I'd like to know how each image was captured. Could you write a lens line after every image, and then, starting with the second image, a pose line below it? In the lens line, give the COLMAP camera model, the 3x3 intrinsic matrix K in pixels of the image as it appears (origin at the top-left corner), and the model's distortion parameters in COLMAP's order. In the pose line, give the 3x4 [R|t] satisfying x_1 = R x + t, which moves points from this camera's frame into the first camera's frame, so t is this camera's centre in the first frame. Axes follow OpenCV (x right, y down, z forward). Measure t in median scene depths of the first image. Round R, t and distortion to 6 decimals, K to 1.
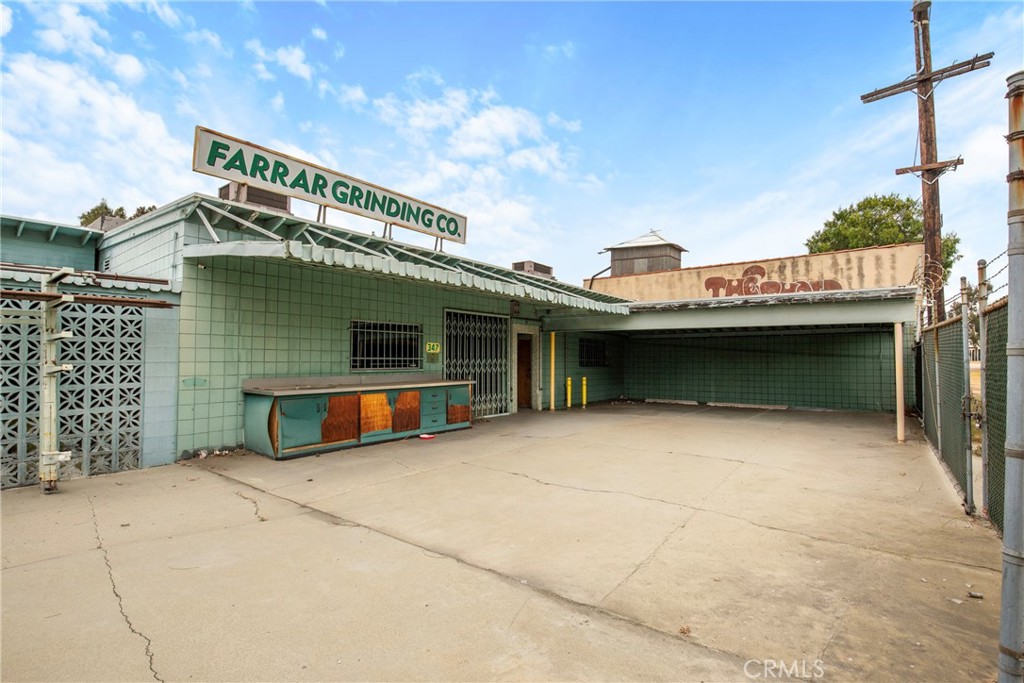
lens RADIAL K [[474.5, 0, 528.2], [0, 474.5, 362.6], [0, 0, 1]] dist [-0.000637, 0.000160]
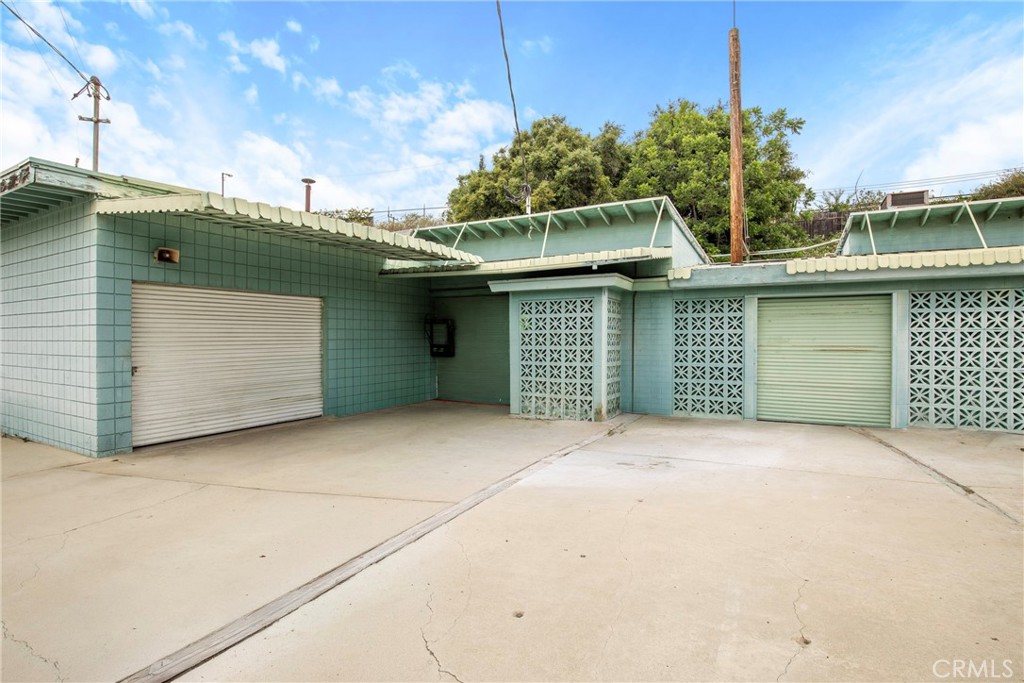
lens RADIAL K [[474.5, 0, 391.9], [0, 474.5, 353.6], [0, 0, 1]] dist [-0.000637, 0.000160]
pose [[0.999965, 0.008199, 0.001820, -0.227991], [-0.008185, 0.999935, -0.007937, 0.003195], [-0.001885, 0.007922, 0.999967, 0.004276]]
